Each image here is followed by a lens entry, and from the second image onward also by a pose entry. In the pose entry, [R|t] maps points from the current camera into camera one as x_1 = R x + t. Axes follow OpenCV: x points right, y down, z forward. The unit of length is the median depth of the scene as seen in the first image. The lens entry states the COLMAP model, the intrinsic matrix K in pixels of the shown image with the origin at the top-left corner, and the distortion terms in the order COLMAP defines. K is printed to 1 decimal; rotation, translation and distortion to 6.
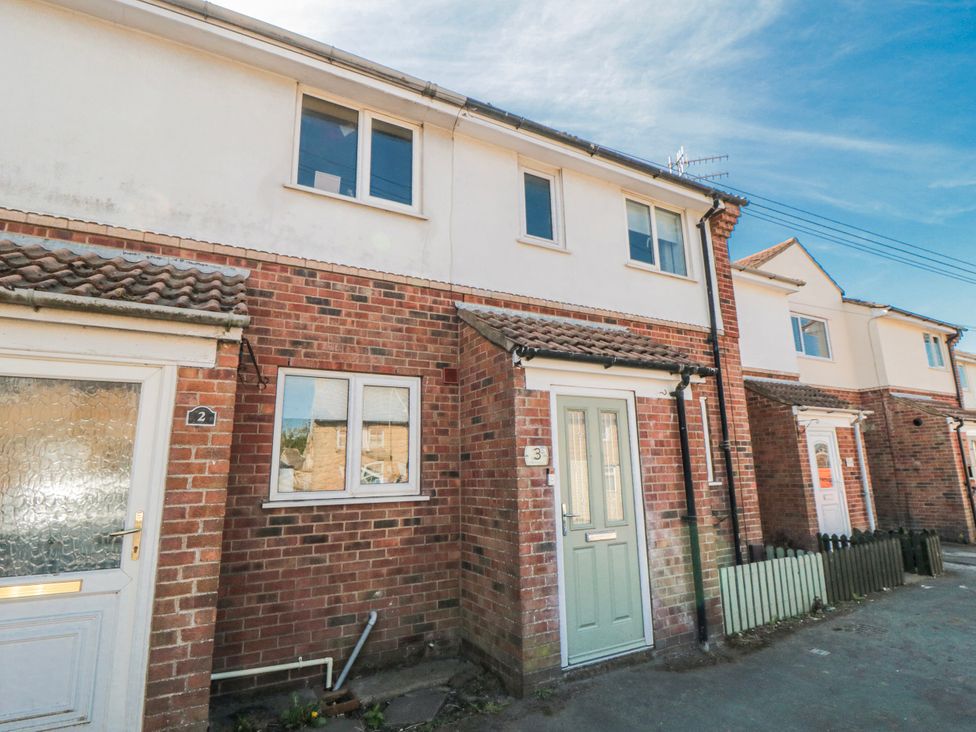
lens RADIAL K [[503.0, 0, 493.7], [0, 503.0, 367.5], [0, 0, 1]] dist [-0.003117, -0.010668]
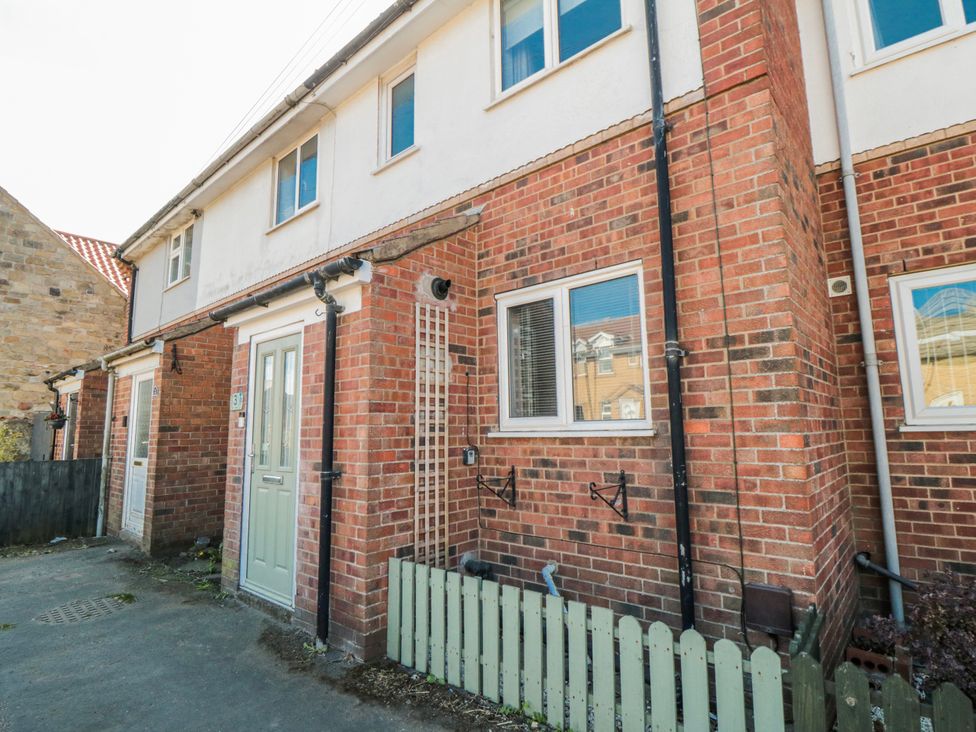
lens RADIAL K [[503.0, 0, 505.6], [0, 503.0, 364.6], [0, 0, 1]] dist [-0.003117, -0.010668]
pose [[0.360434, -0.103226, -0.927055, 1.205247], [0.198731, 0.979538, -0.031804, 0.219152], [0.911369, -0.172771, 0.373573, 1.001294]]
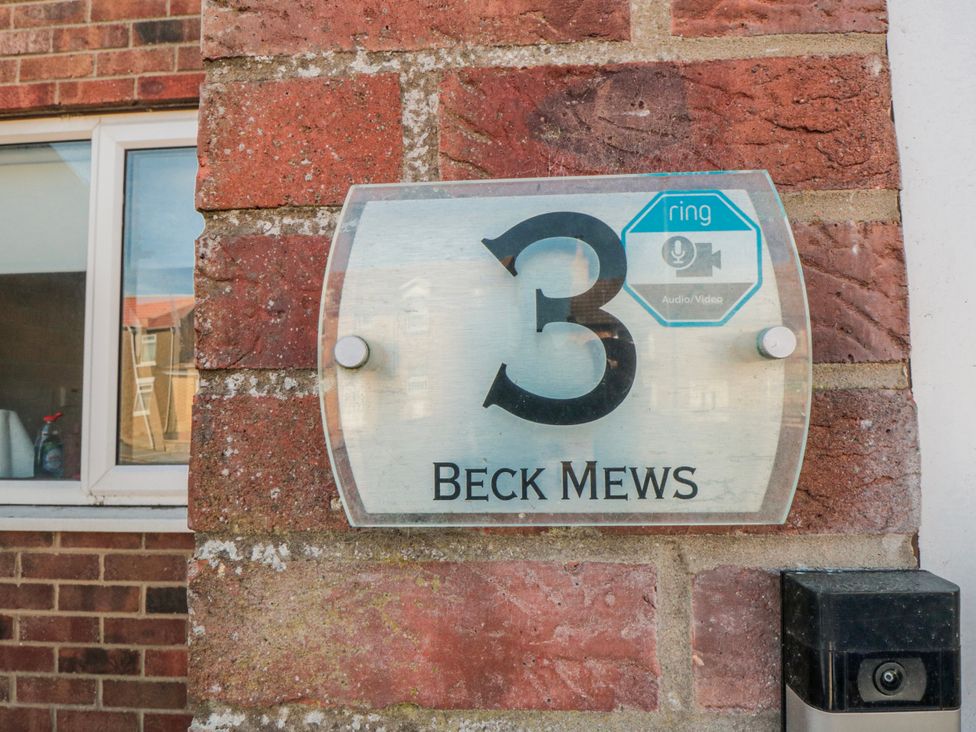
lens RADIAL K [[503.0, 0, 497.4], [0, 503.0, 363.2], [0, 0, 1]] dist [-0.003117, -0.010668]
pose [[0.853421, -0.019460, -0.520859, 0.094332], [0.102678, 0.985998, 0.131399, 0.146712], [0.511009, -0.165619, 0.843469, 0.829429]]
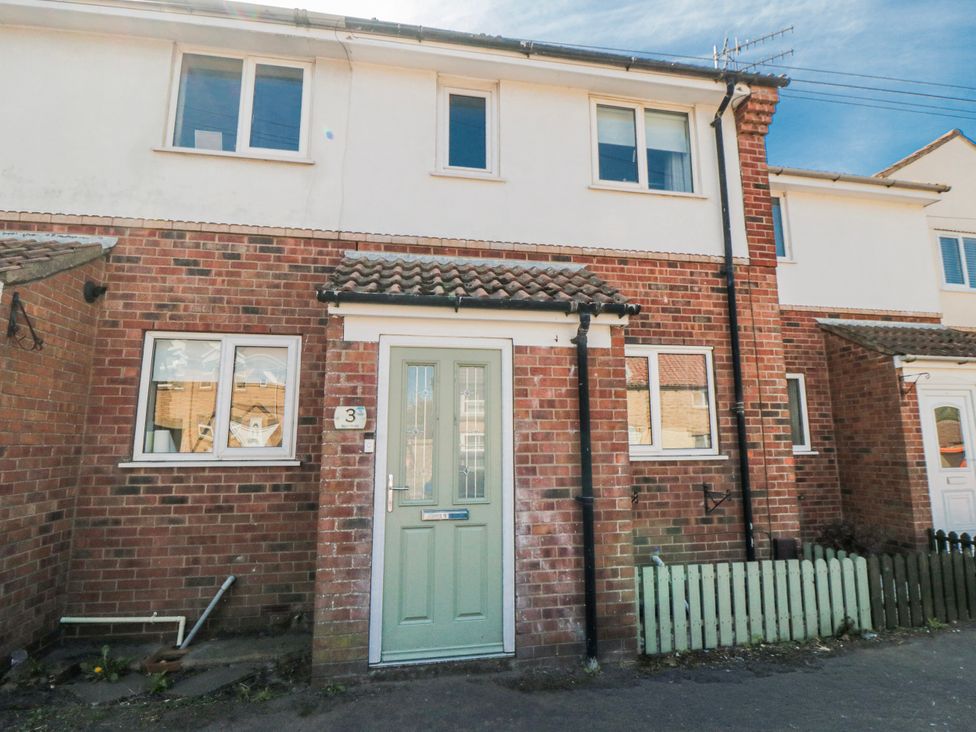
lens RADIAL K [[503.0, 0, 500.3], [0, 503.0, 365.2], [0, 0, 1]] dist [-0.003117, -0.010668]
pose [[0.948805, -0.030863, -0.314351, 0.522497], [0.048714, 0.997606, 0.049090, 0.049273], [0.312083, -0.061890, 0.948037, 0.240106]]
